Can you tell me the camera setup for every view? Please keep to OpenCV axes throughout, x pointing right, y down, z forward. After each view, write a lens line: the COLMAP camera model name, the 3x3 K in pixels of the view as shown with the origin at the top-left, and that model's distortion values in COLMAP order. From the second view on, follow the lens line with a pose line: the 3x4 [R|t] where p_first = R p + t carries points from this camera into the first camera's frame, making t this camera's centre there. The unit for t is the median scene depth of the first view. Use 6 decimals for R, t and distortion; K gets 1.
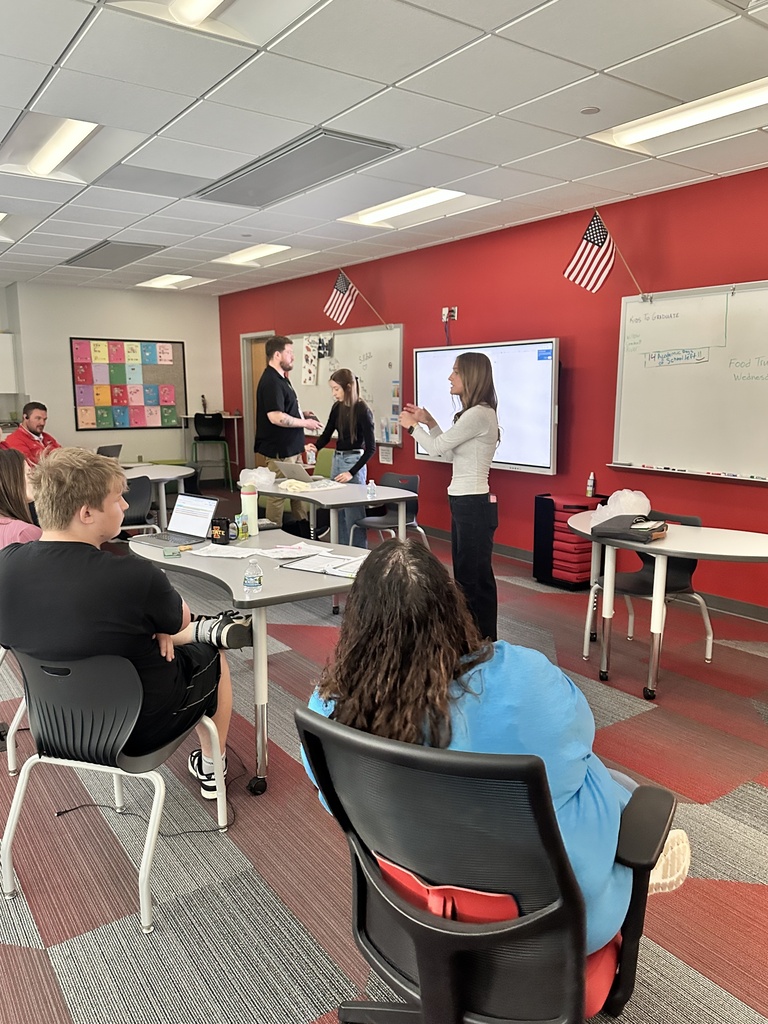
lens RADIAL K [[736.8, 0, 386.3], [0, 736.8, 519.0], [0, 0, 1]] dist [0.036822, -0.003839]
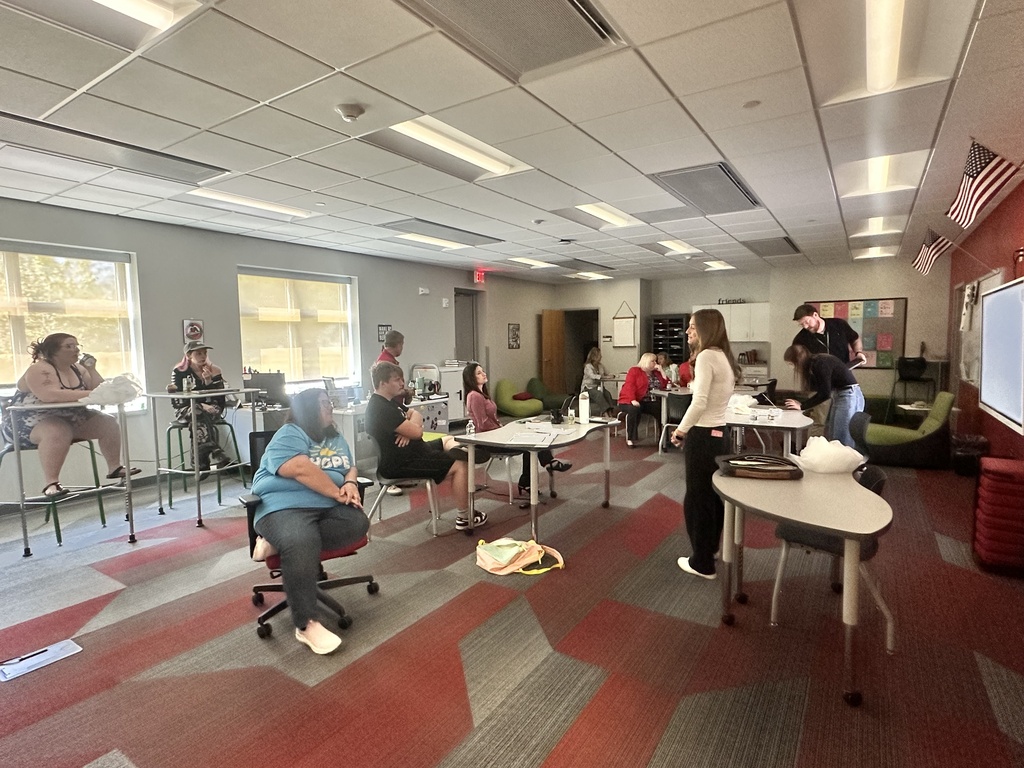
lens RADIAL K [[536.1, 0, 511.4], [0, 536.1, 384.0], [0, 0, 1]] dist [0.006825, 0.000928]
pose [[0.334351, 0.075134, -0.939449, 0.355011], [-0.156838, 0.987353, 0.023146, -0.024501], [0.929307, 0.139602, 0.341906, 0.144160]]
